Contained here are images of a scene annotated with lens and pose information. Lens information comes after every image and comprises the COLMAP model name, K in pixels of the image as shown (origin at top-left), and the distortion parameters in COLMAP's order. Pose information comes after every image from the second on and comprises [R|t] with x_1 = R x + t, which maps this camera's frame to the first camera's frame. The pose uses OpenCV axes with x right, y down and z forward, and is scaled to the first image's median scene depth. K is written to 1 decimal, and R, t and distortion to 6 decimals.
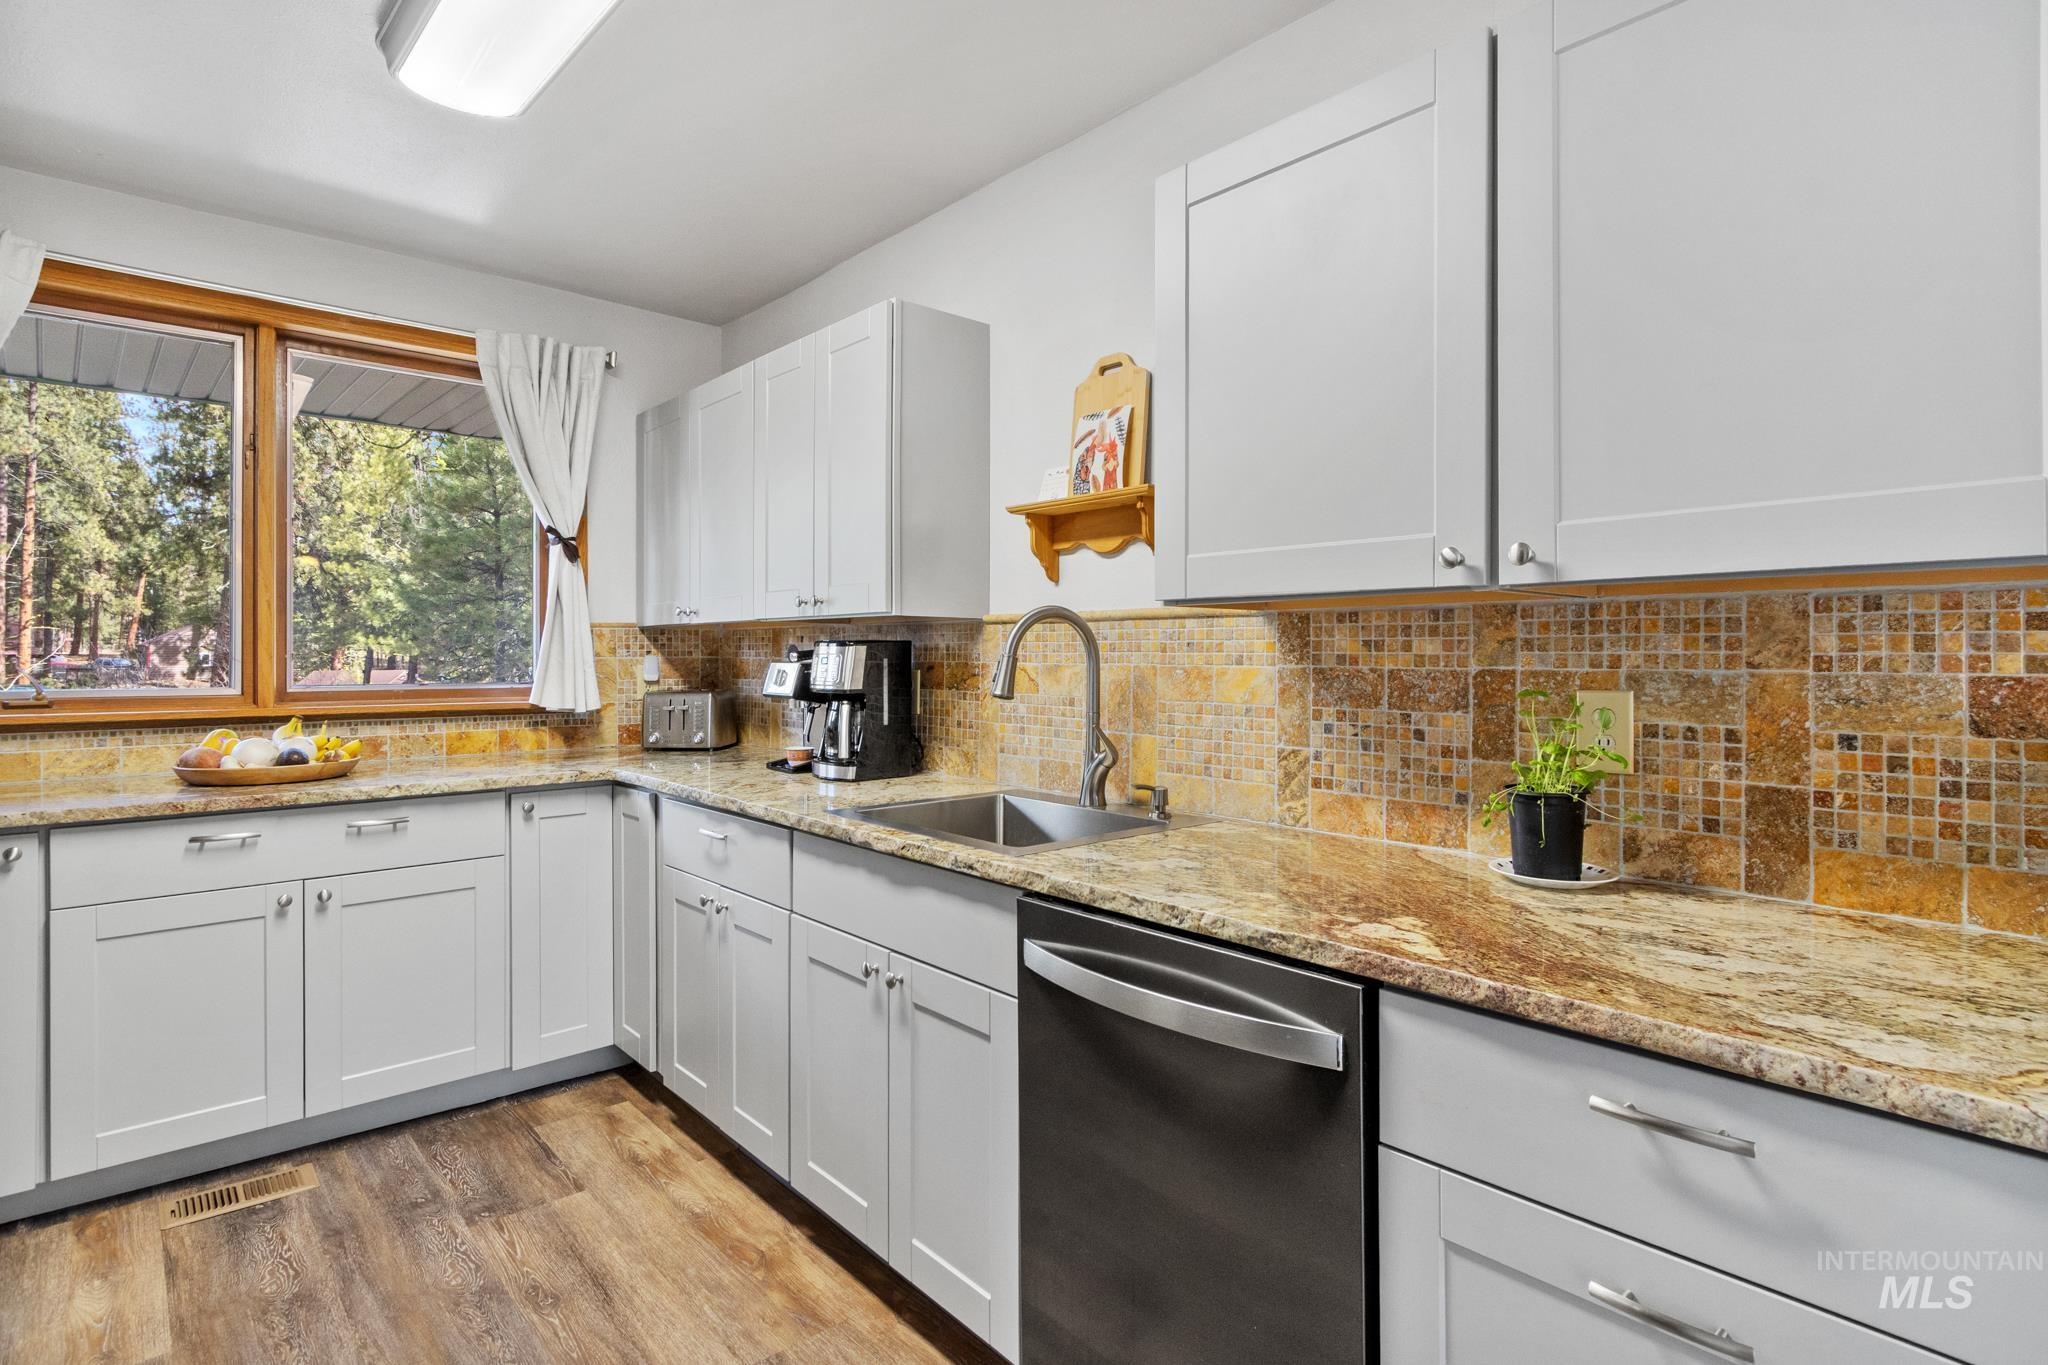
lens RADIAL K [[1024.9, 0, 1014.8], [0, 1024.9, 655.3], [0, 0, 1]] dist [0.003712, -0.002259]
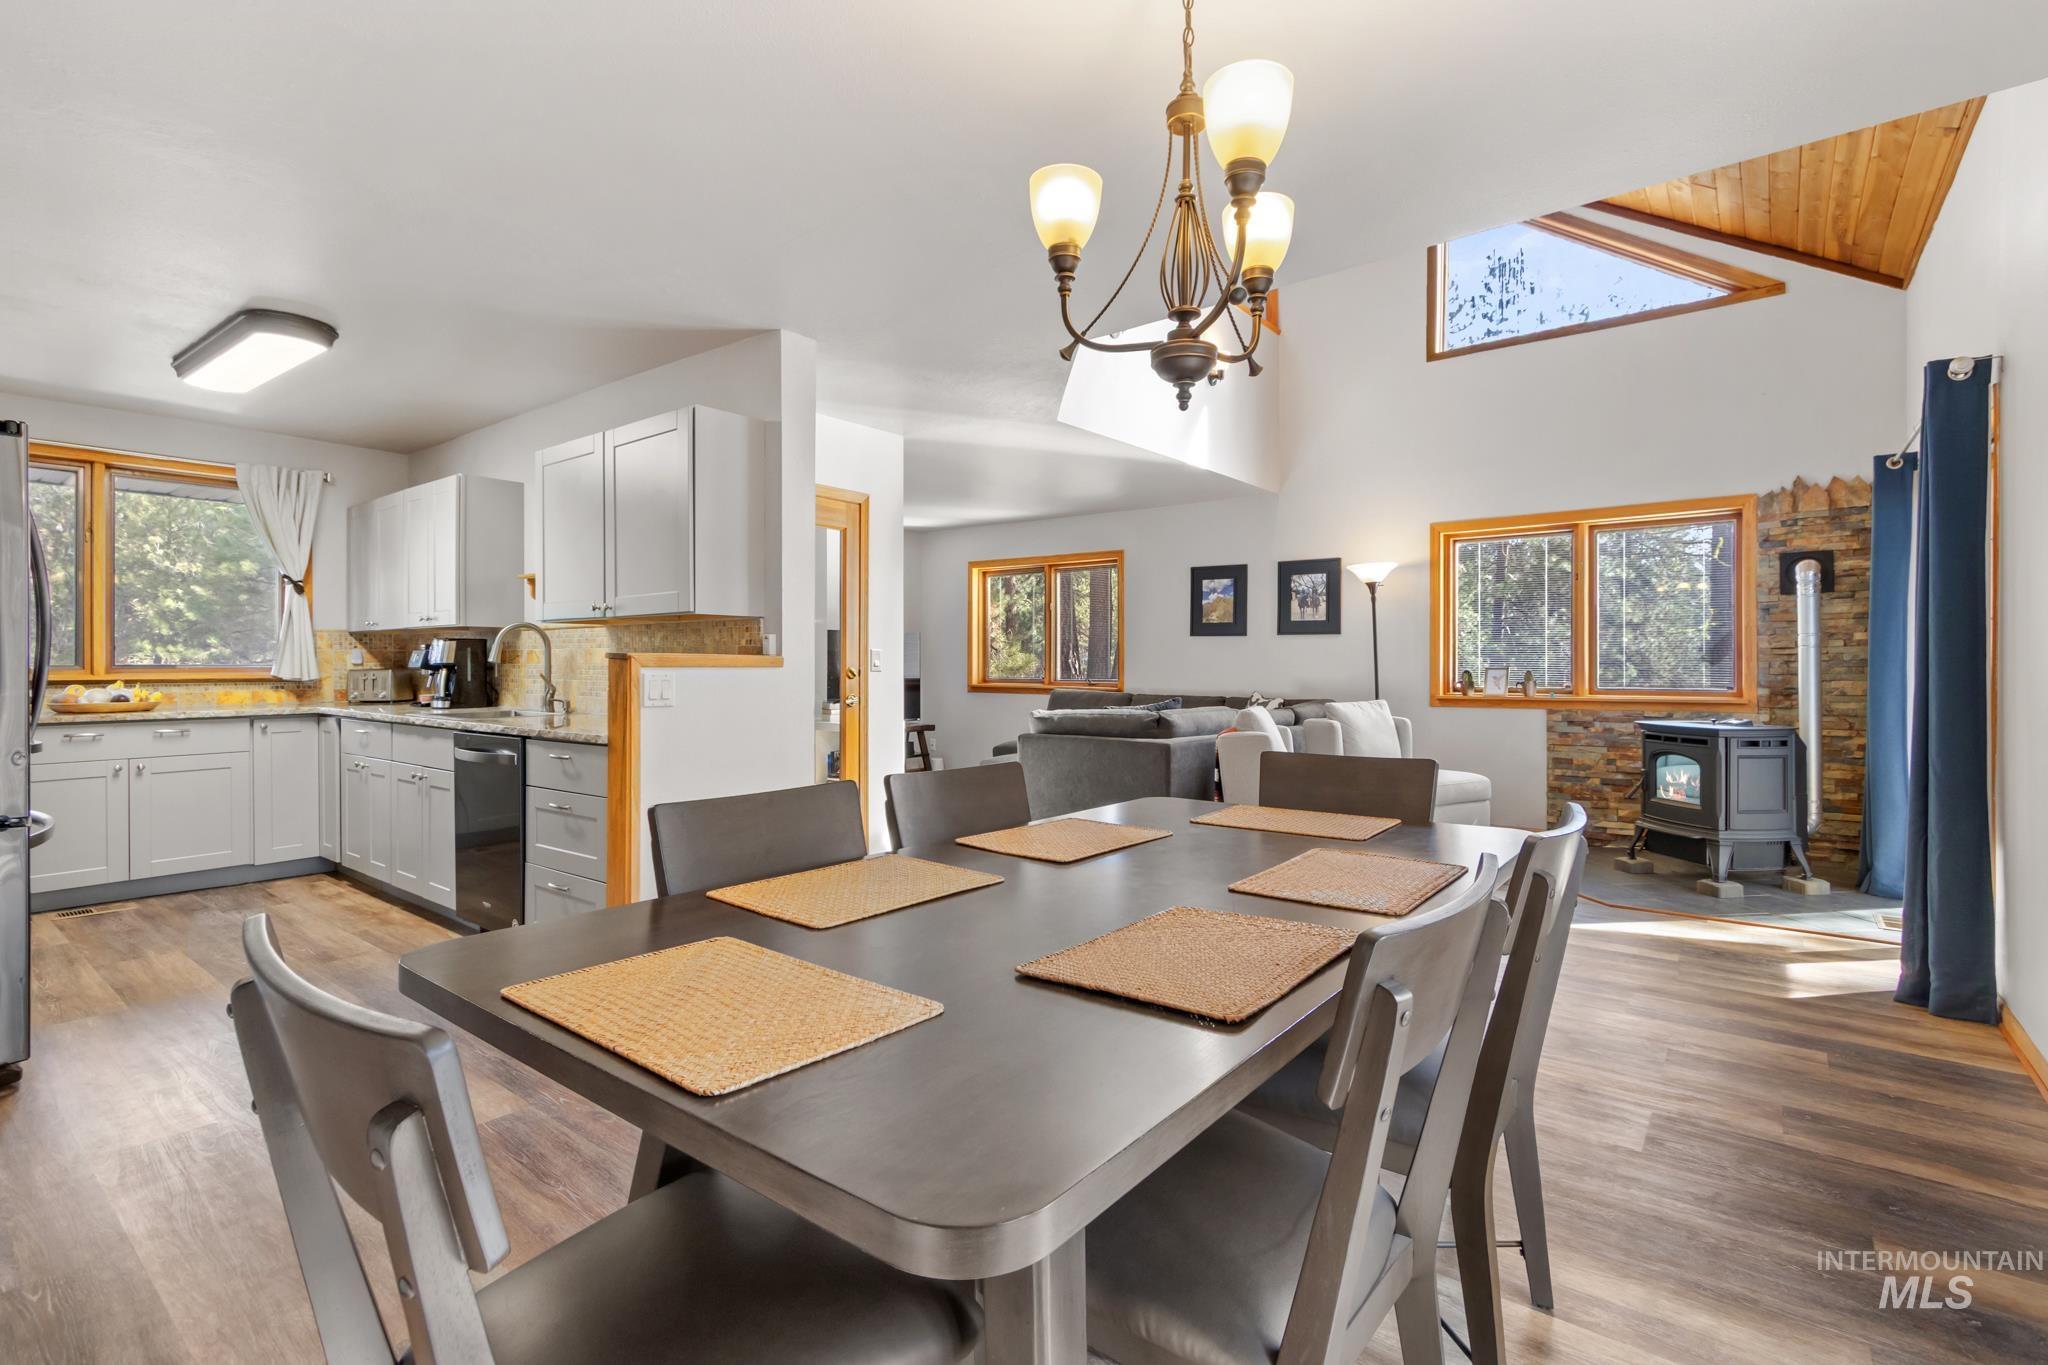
lens RADIAL K [[946.1, 0, 1045.1], [0, 946.1, 659.3], [0, 0, 1]] dist [0.003344, -0.001385]
pose [[0.981486, -0.003355, 0.191504, 0.623441], [0.004131, 0.999985, -0.003653, 0.037628], [-0.191489, 0.004376, 0.981485, -1.021066]]
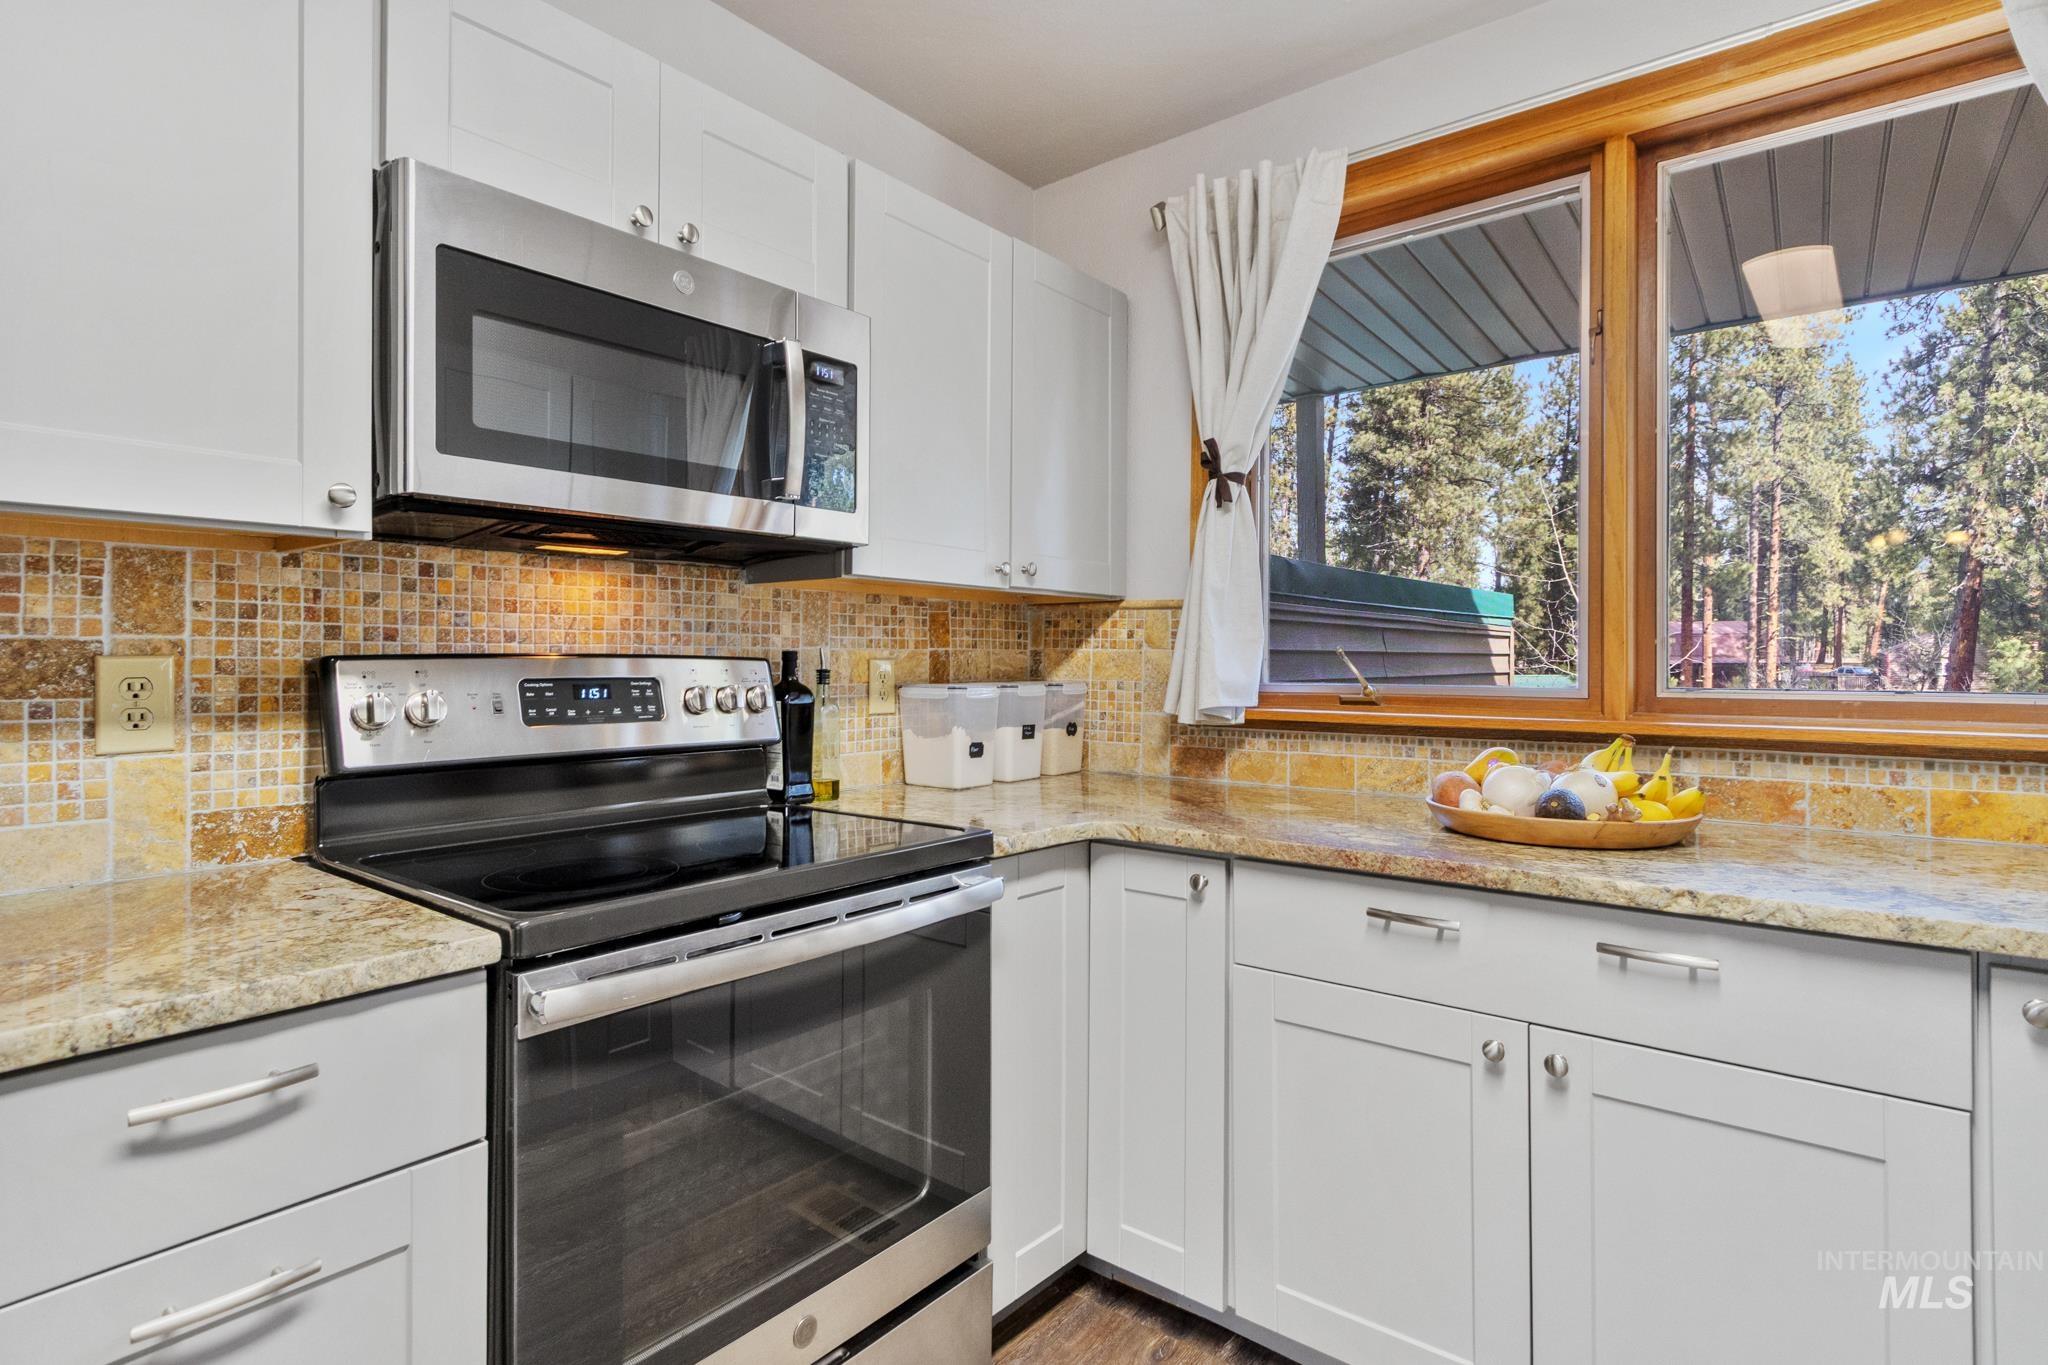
lens RADIAL K [[1024.9, 0, 1044.7], [0, 1024.9, 660.2], [0, 0, 1]] dist [0.003712, -0.002259]
pose [[0.172180, -0.002484, -0.985062, -0.158948], [-0.001548, 0.999995, -0.002792, 0.016825], [0.985064, 0.002006, 0.172175, 0.575759]]
